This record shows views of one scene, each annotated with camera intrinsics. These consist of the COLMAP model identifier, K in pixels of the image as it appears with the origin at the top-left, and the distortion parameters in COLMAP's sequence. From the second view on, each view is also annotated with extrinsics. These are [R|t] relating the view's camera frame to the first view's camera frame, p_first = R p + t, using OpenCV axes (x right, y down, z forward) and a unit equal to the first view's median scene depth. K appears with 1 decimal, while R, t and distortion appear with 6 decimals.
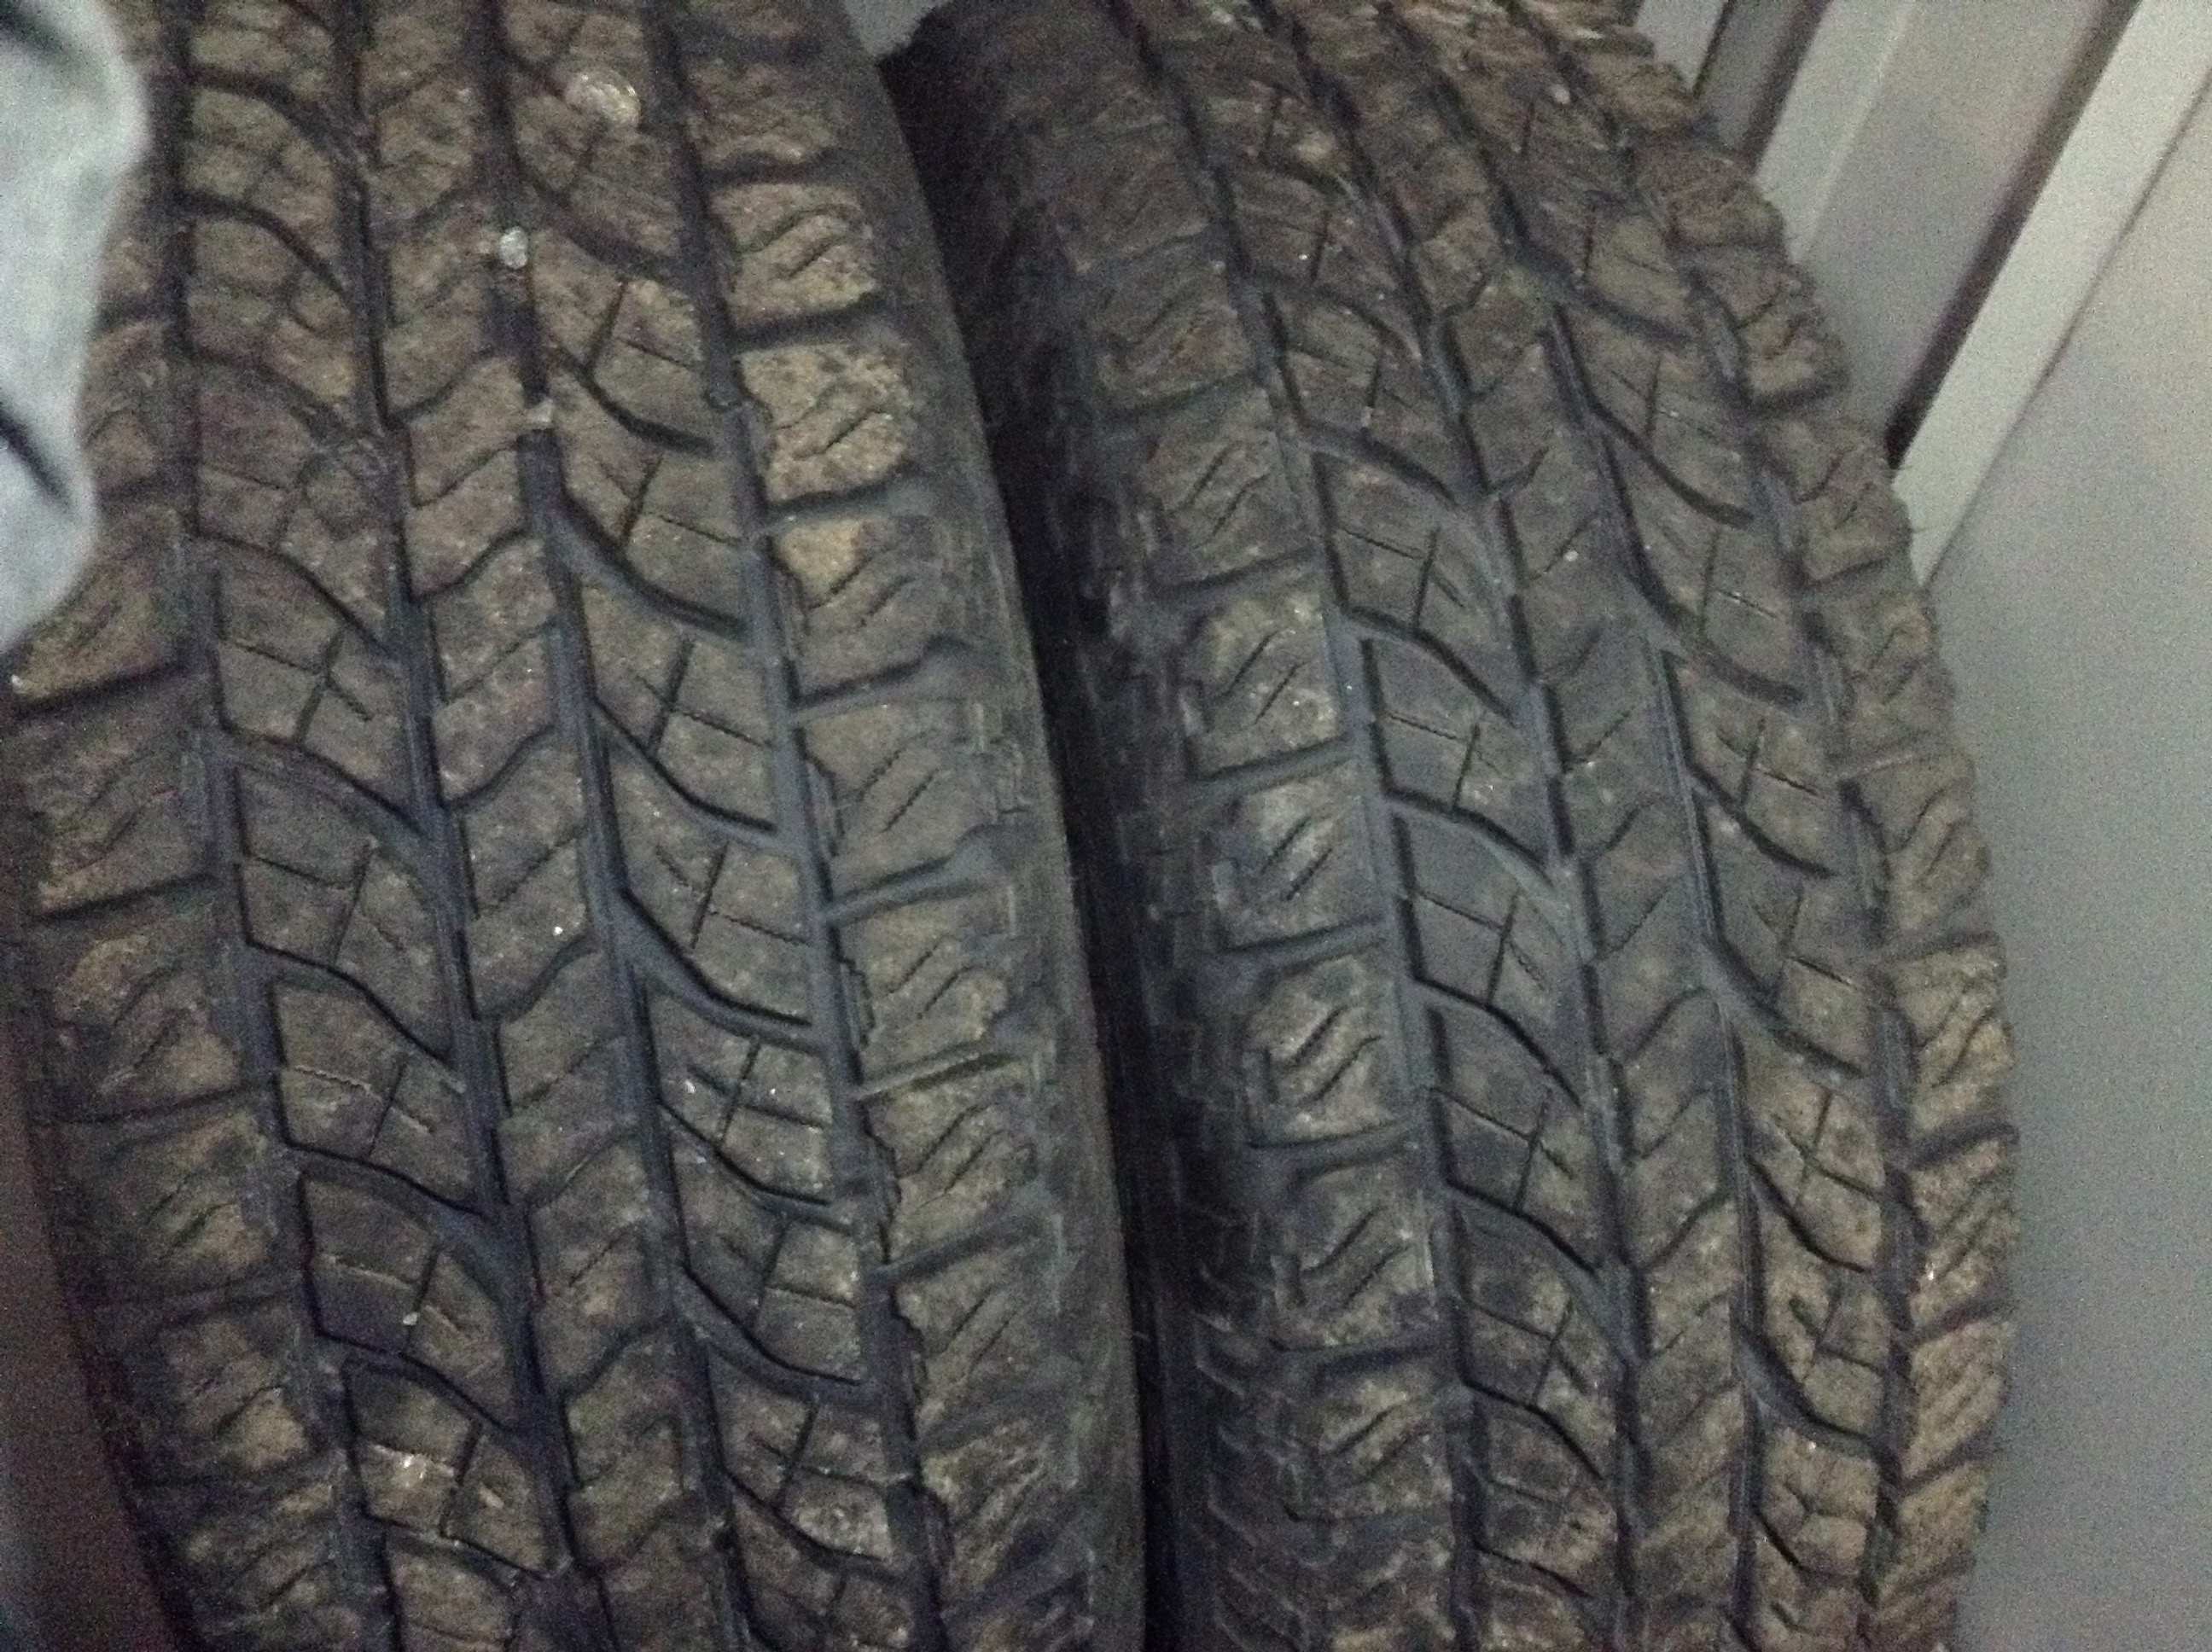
lens RADIAL K [[2081.8, 0, 1106.1], [0, 2081.8, 878.9], [0, 0, 1]] dist [0.144783, -0.381799]
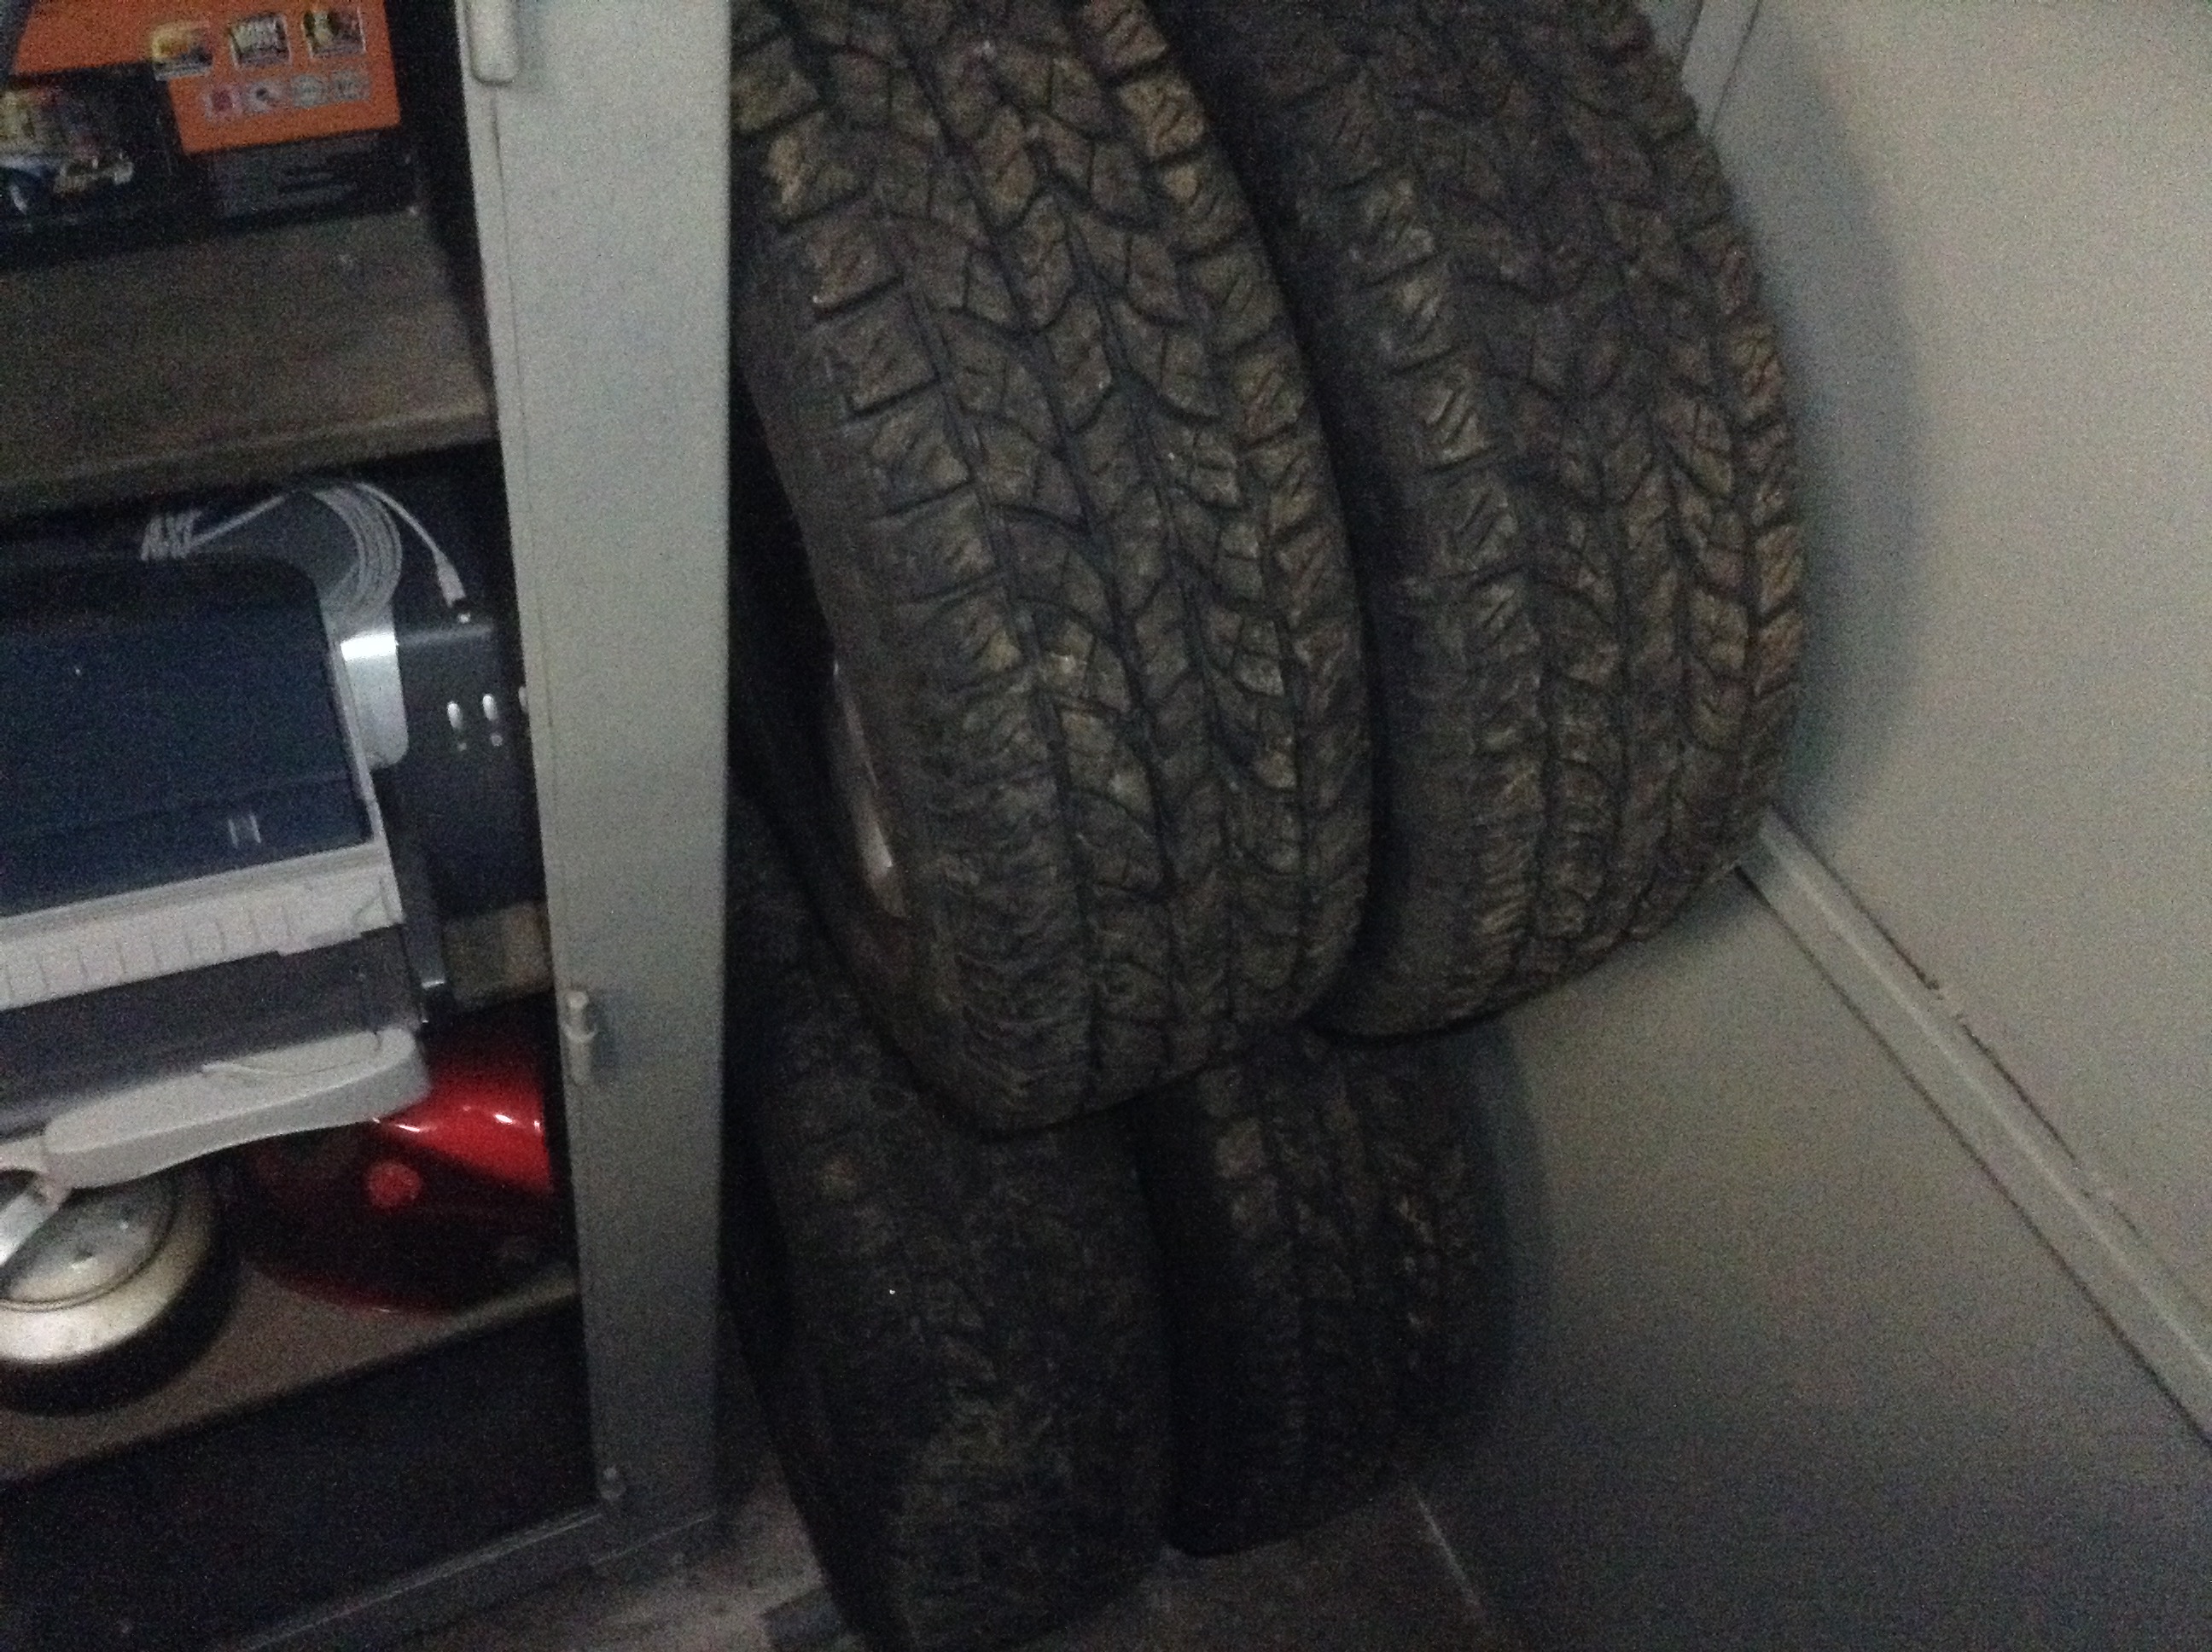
lens RADIAL K [[2081.8, 0, 1106.1], [0, 2081.8, 878.9], [0, 0, 1]] dist [0.144783, -0.381799]
pose [[0.981136, -0.168817, 0.094202, -0.487613], [0.161208, 0.983398, 0.083305, 0.302527], [-0.106701, -0.066547, 0.992062, -0.976681]]
